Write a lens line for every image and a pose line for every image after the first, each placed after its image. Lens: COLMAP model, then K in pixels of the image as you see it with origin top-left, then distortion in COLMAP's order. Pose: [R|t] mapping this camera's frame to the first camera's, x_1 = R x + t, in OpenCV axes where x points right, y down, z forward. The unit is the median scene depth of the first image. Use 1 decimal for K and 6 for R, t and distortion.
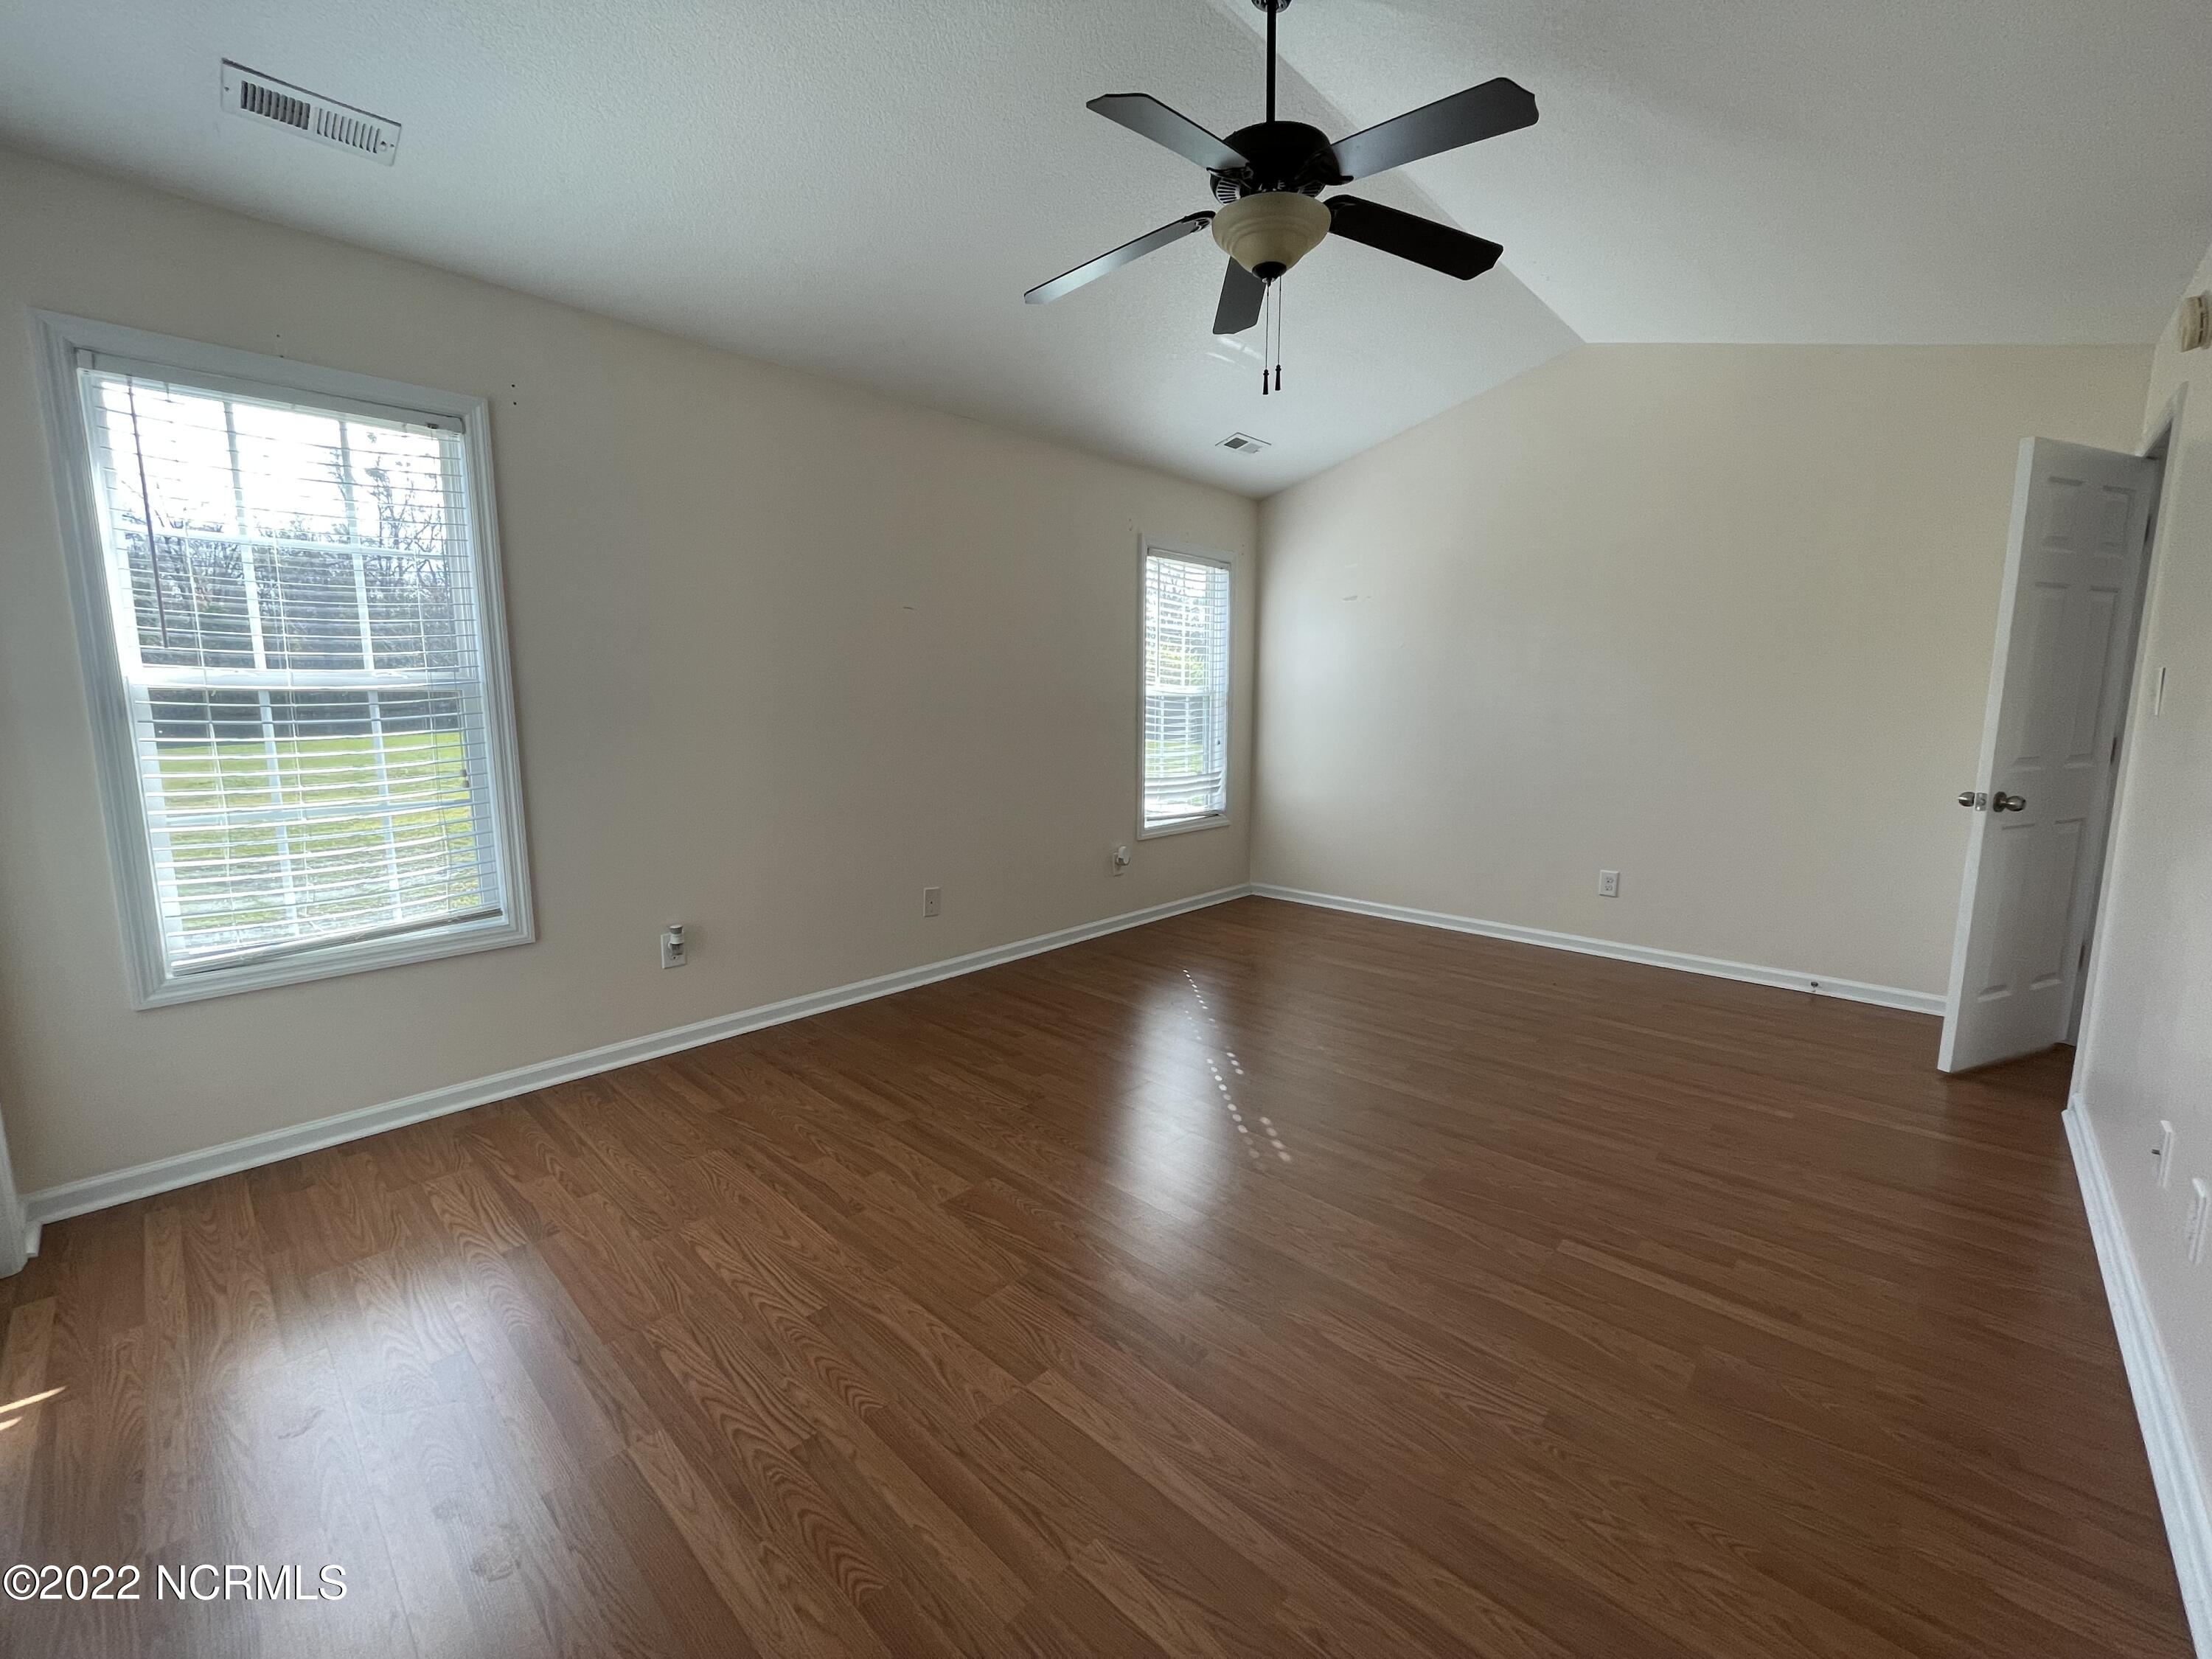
lens RADIAL K [[895.9, 0, 1123.2], [0, 895.9, 829.6], [0, 0, 1]] dist [-0.000628, -0.001343]
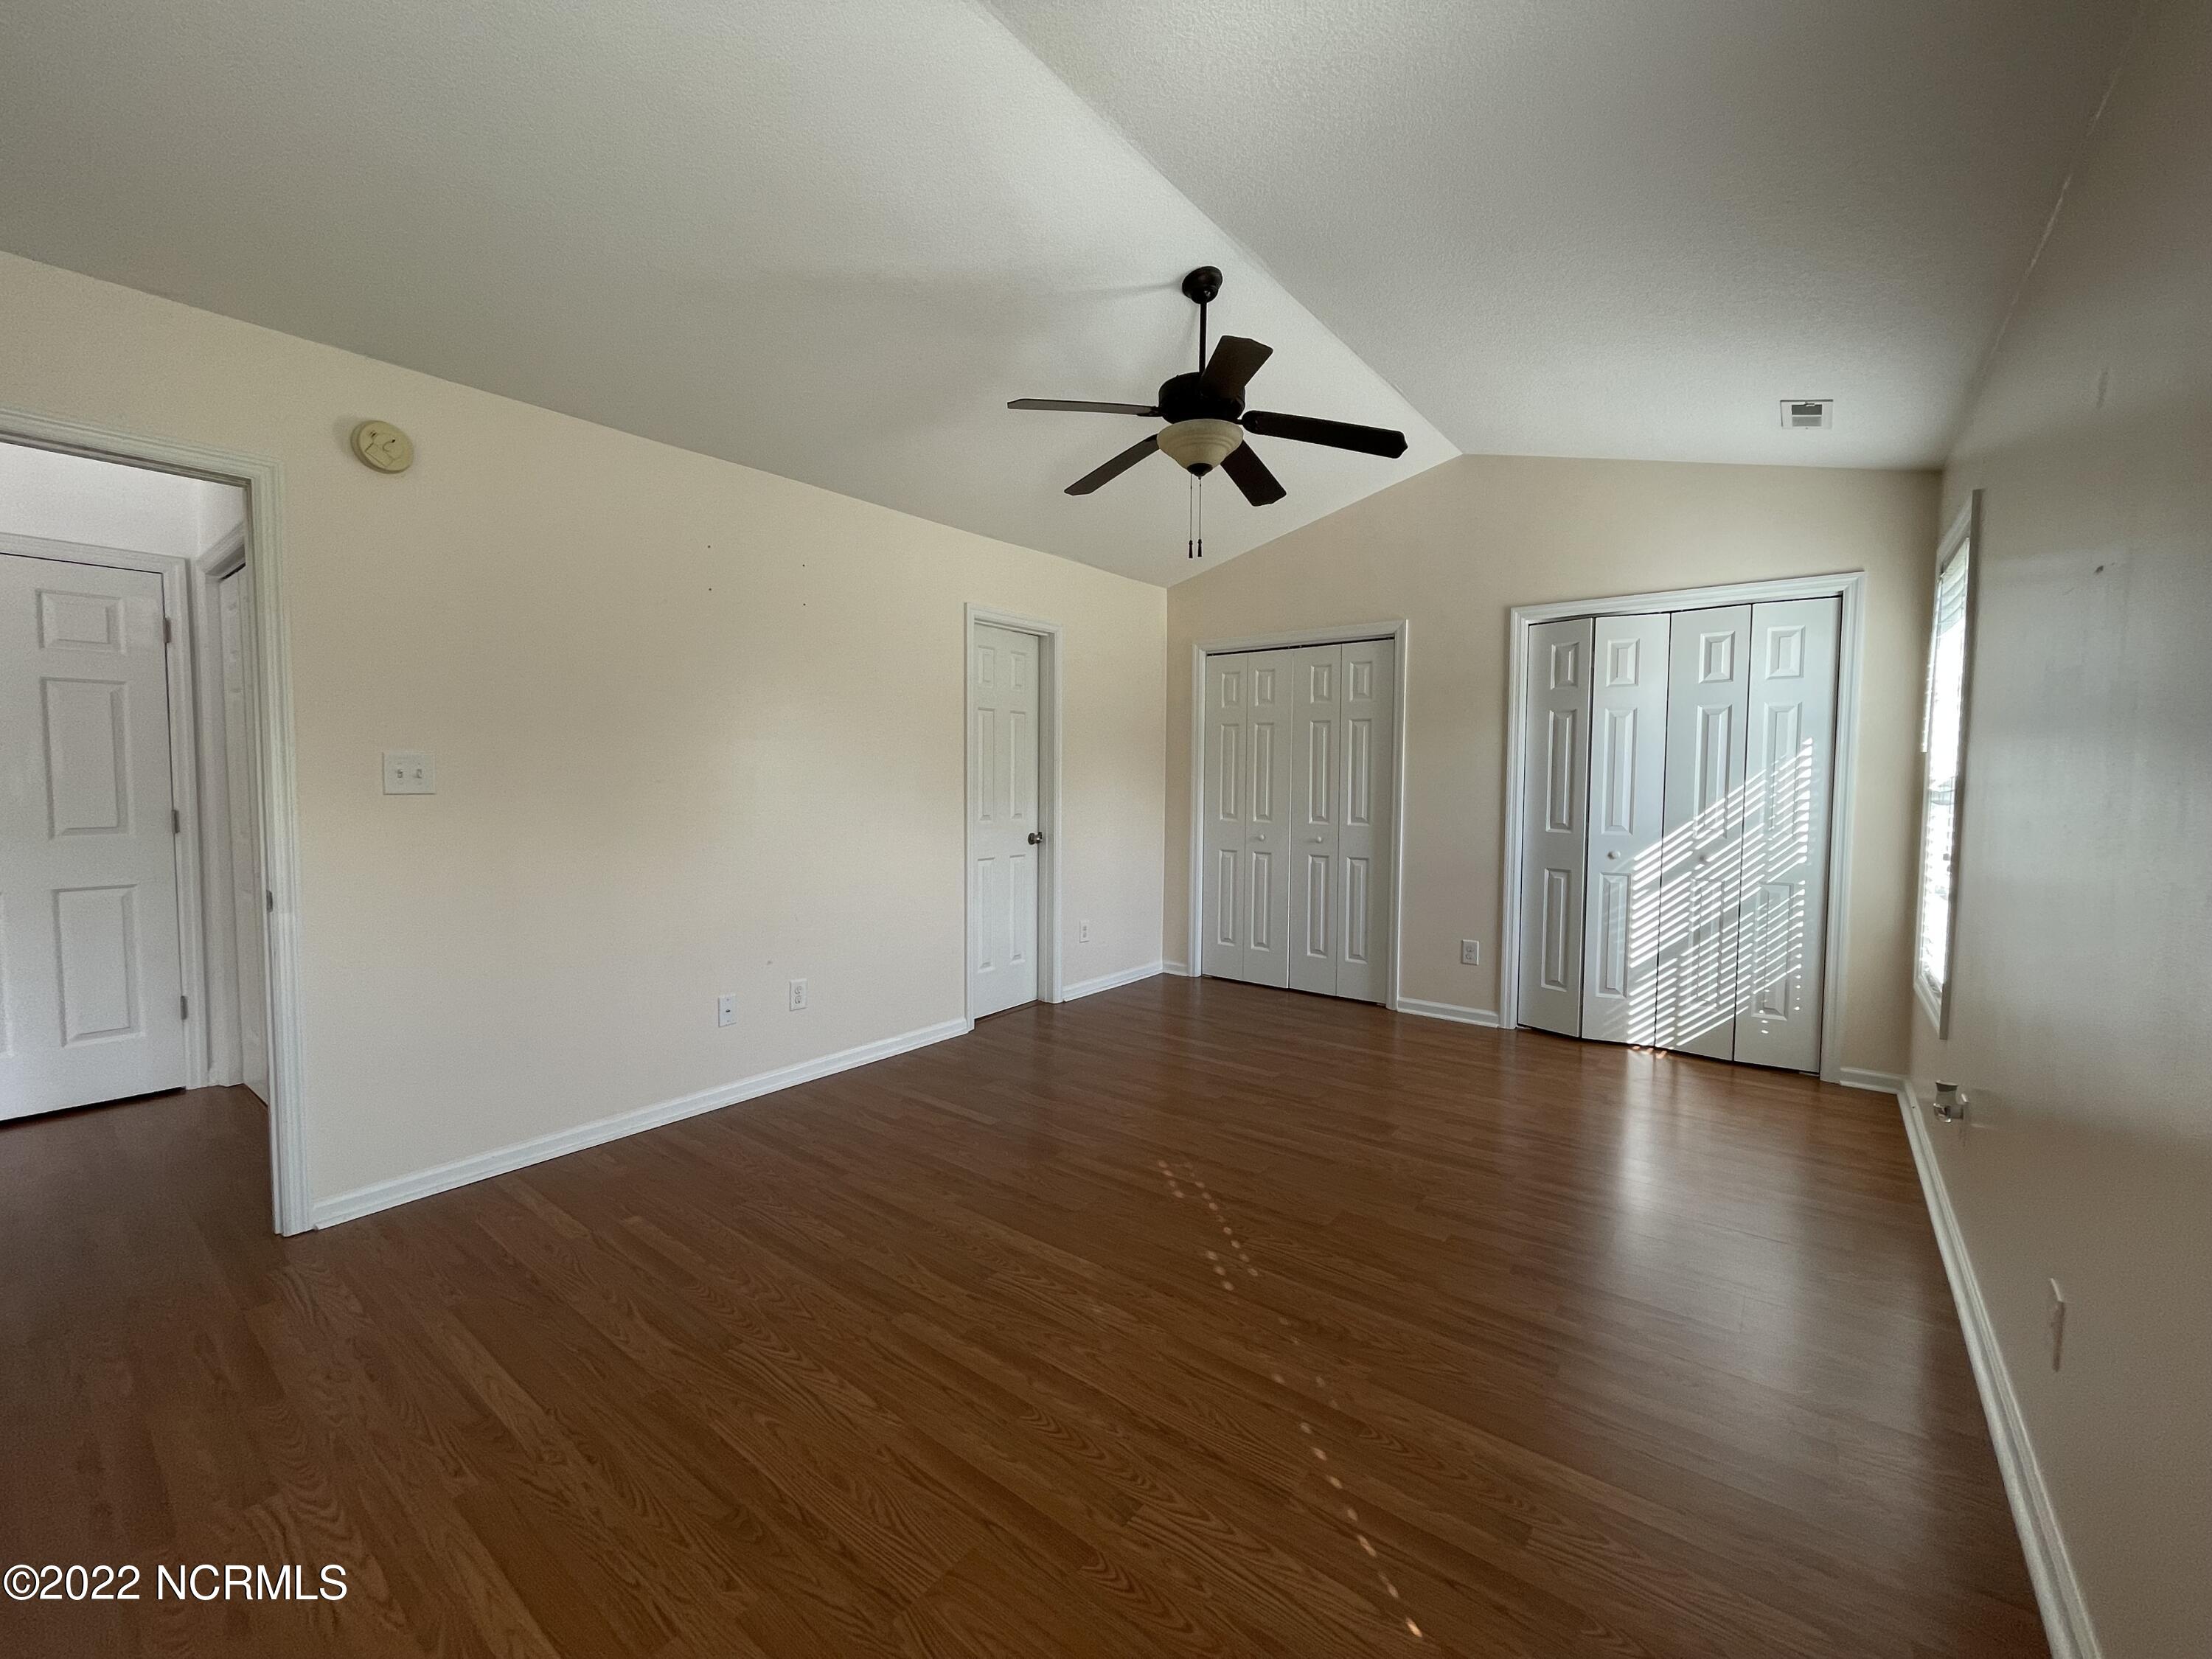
lens RADIAL K [[895.9, 0, 1110.5], [0, 895.9, 826.8], [0, 0, 1]] dist [-0.000628, -0.001343]
pose [[-0.996764, -0.011006, -0.079629, 0.243482], [-0.027060, 0.978711, 0.203450, -0.212378], [0.075695, 0.204946, -0.975842, 1.406720]]
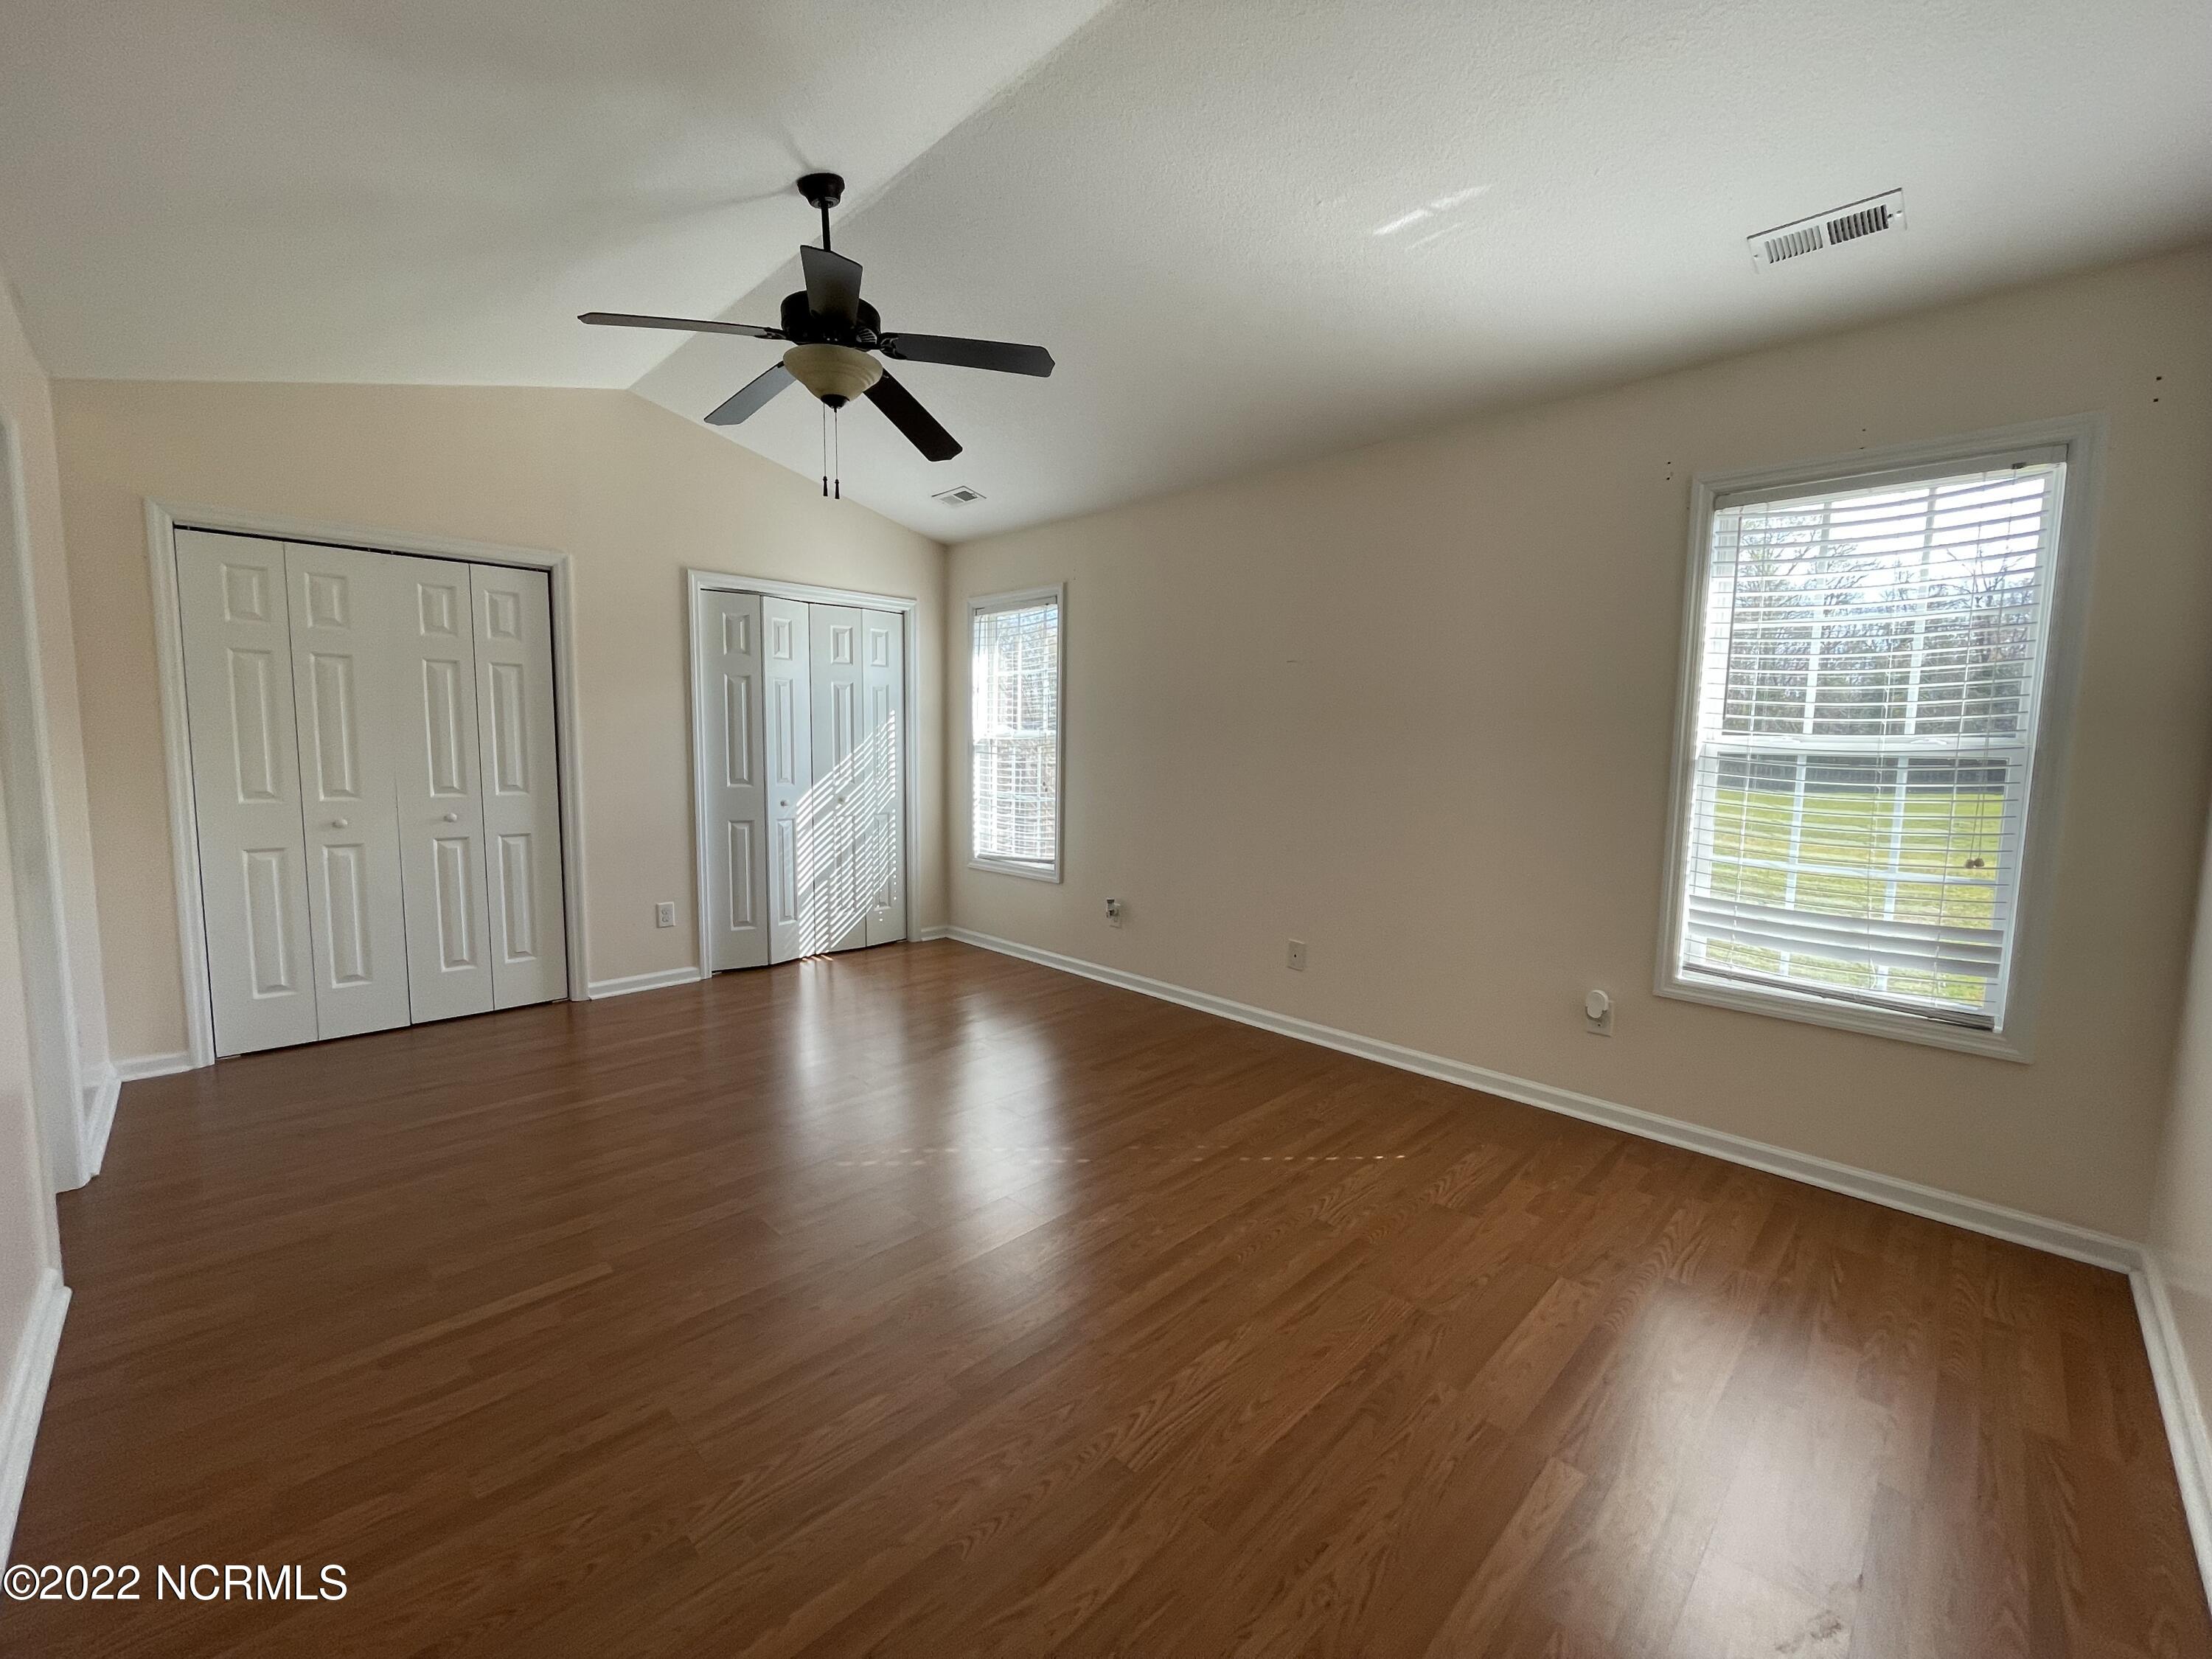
lens RADIAL K [[895.9, 0, 1113.4], [0, 895.9, 824.5], [0, 0, 1]] dist [-0.000628, -0.001343]
pose [[-0.046462, 0.082190, -0.995533, 0.836756], [-0.160656, 0.983021, 0.088654, -0.128439], [0.985916, 0.164057, -0.032469, 0.877458]]
